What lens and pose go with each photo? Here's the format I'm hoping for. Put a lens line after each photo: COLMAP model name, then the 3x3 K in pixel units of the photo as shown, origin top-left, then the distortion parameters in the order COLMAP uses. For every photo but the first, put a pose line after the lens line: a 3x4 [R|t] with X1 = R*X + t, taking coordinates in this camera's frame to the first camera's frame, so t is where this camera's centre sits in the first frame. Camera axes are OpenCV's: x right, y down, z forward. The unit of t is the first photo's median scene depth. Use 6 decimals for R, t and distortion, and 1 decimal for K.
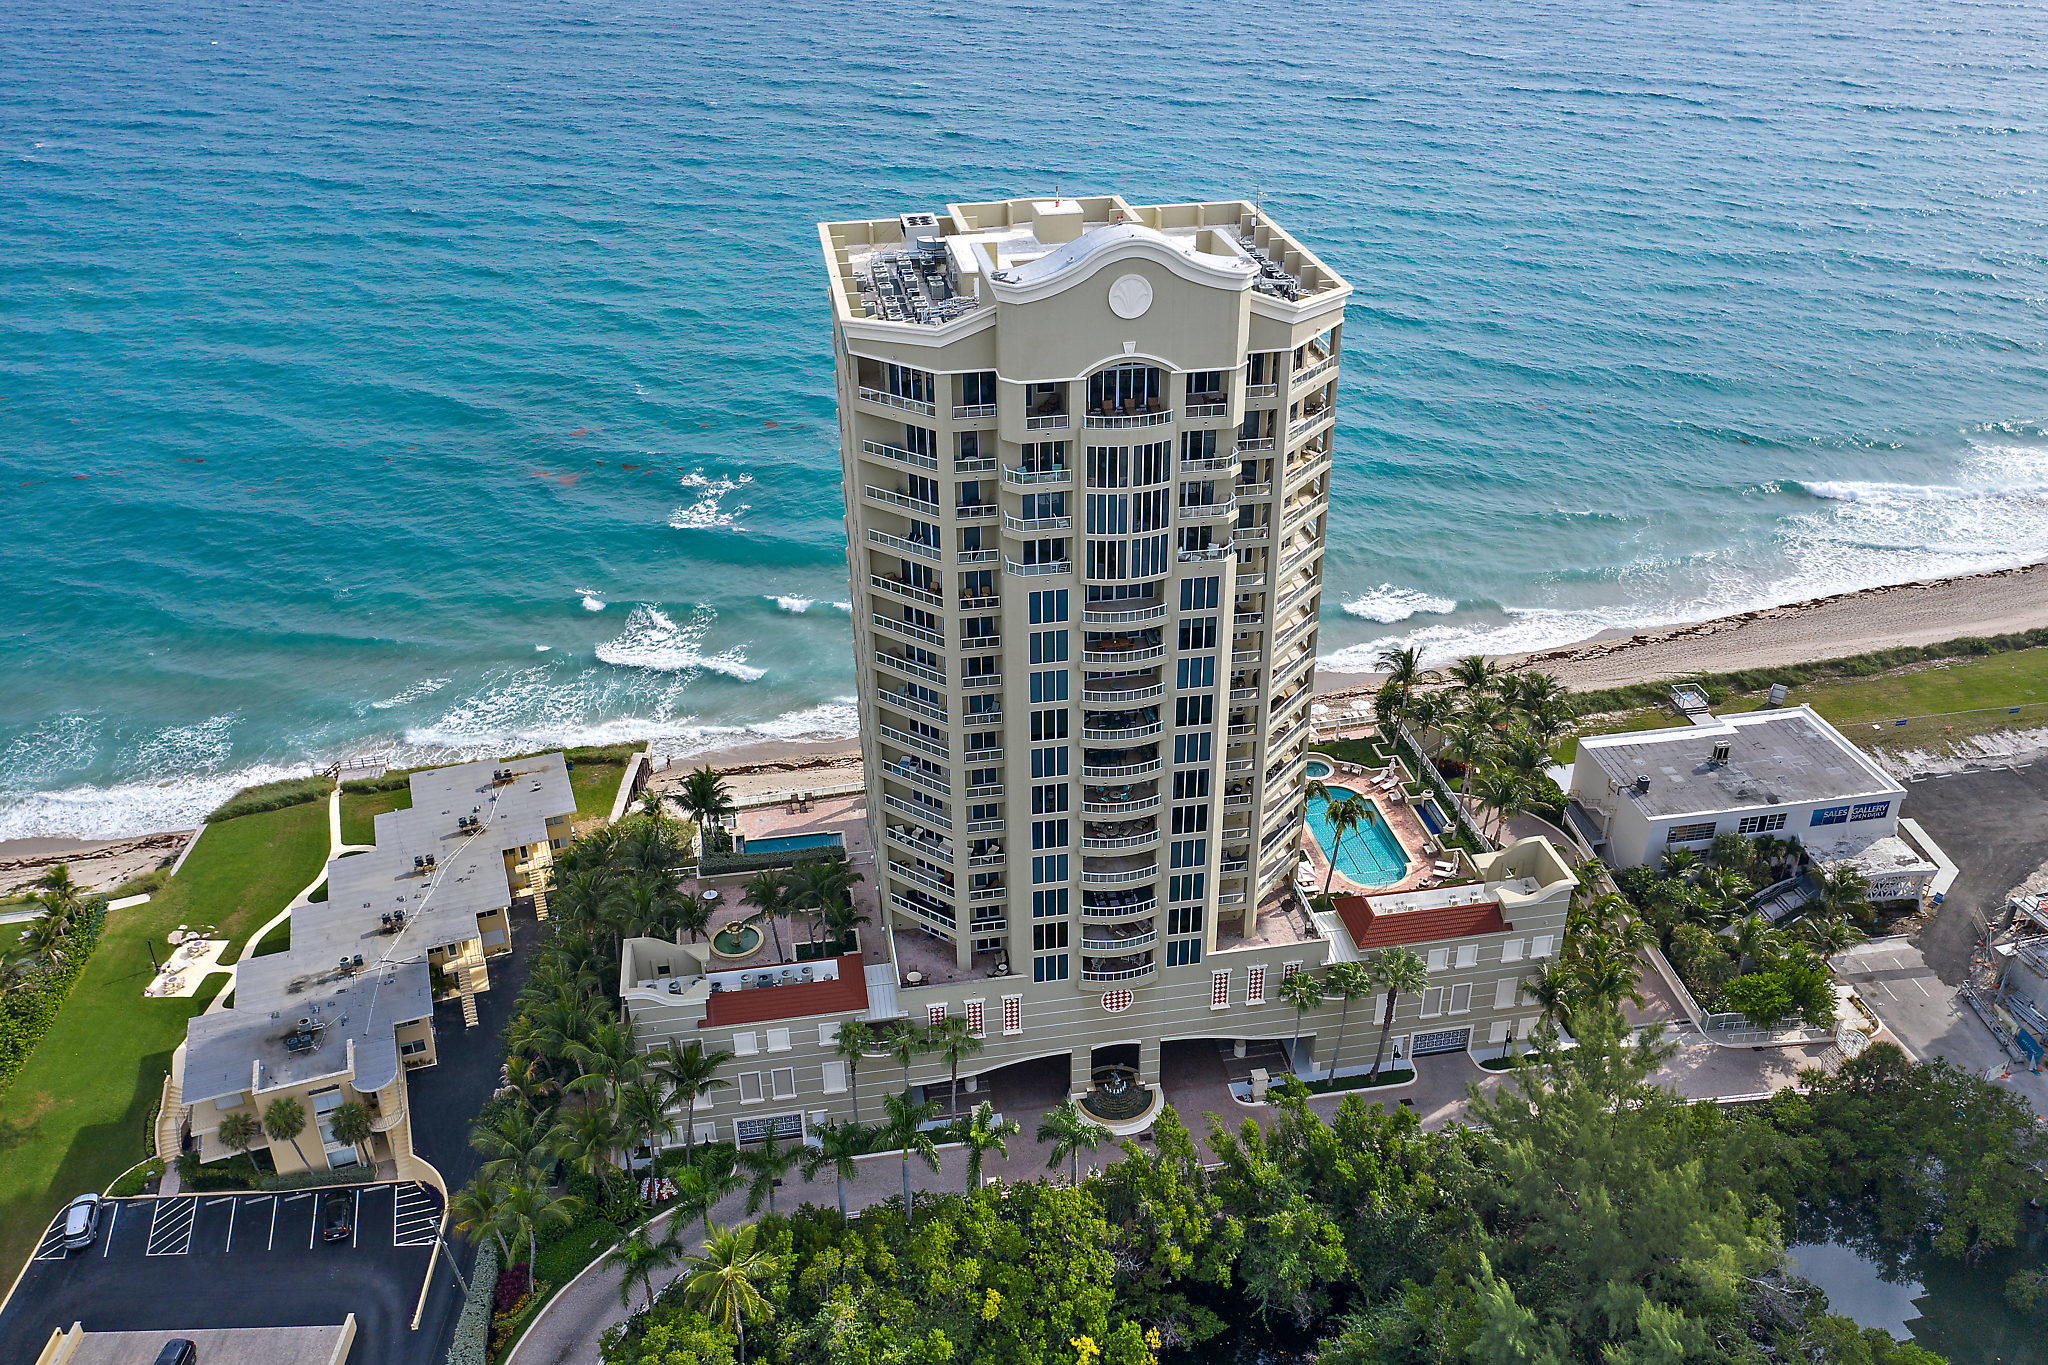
lens RADIAL K [[1624.0, 0, 1086.2], [0, 1624.0, 678.9], [0, 0, 1]] dist [0.021373, 0.000858]
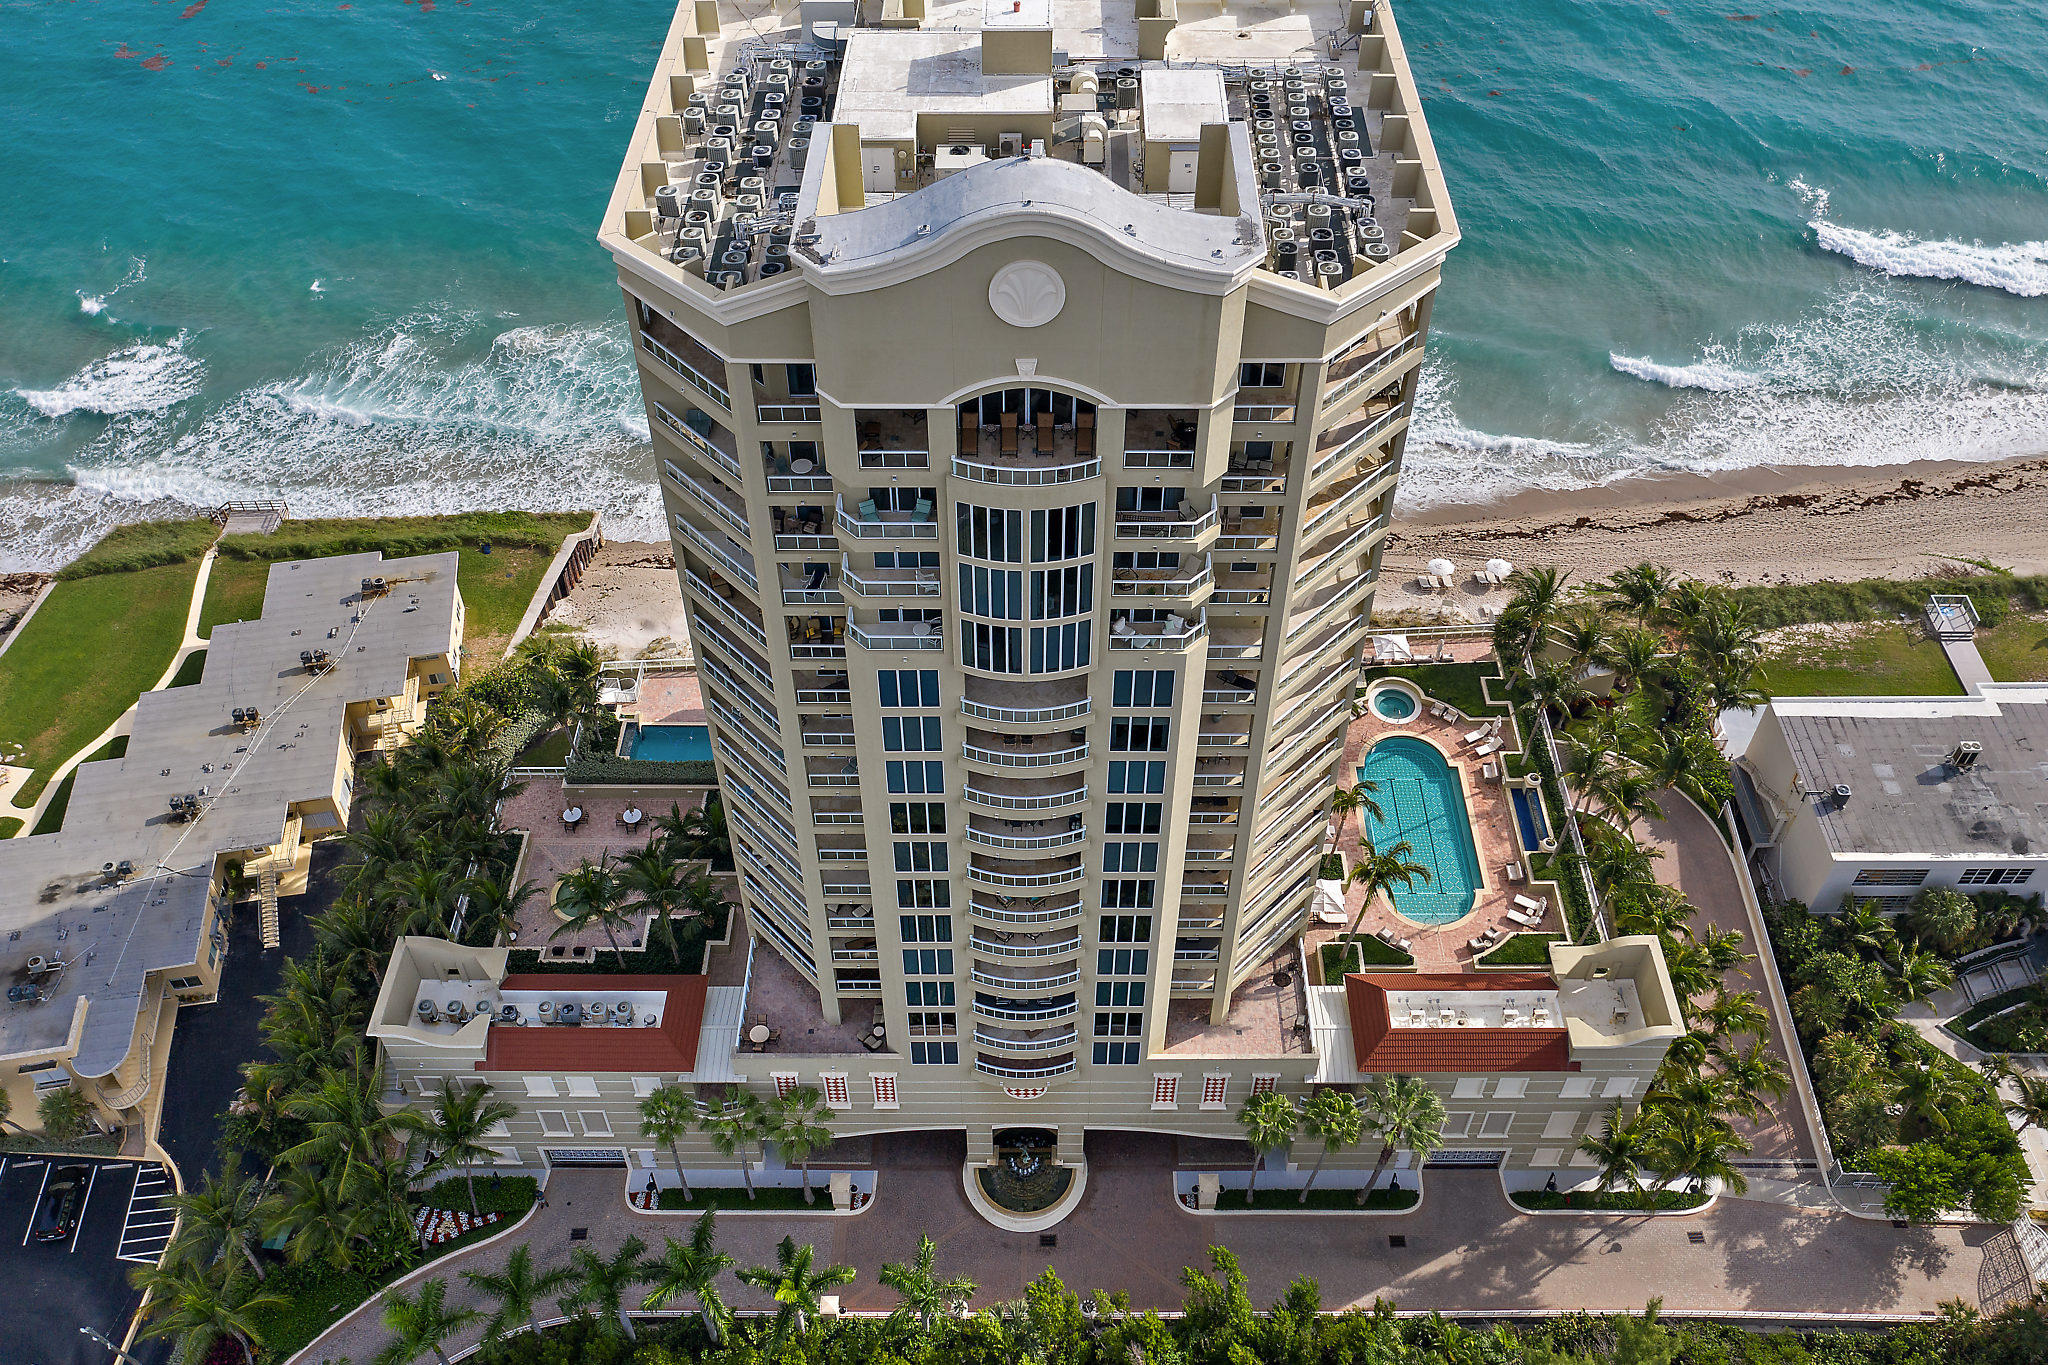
lens RADIAL K [[1708.6, 0, 1043.1], [0, 1708.6, 681.8], [0, 0, 1]] dist [0.009273, 0.003524]
pose [[0.982607, 0.141882, -0.119807, 0.092429], [-0.103622, 0.954309, 0.280280, -0.201430], [0.154099, -0.262990, 0.952412, 0.277557]]
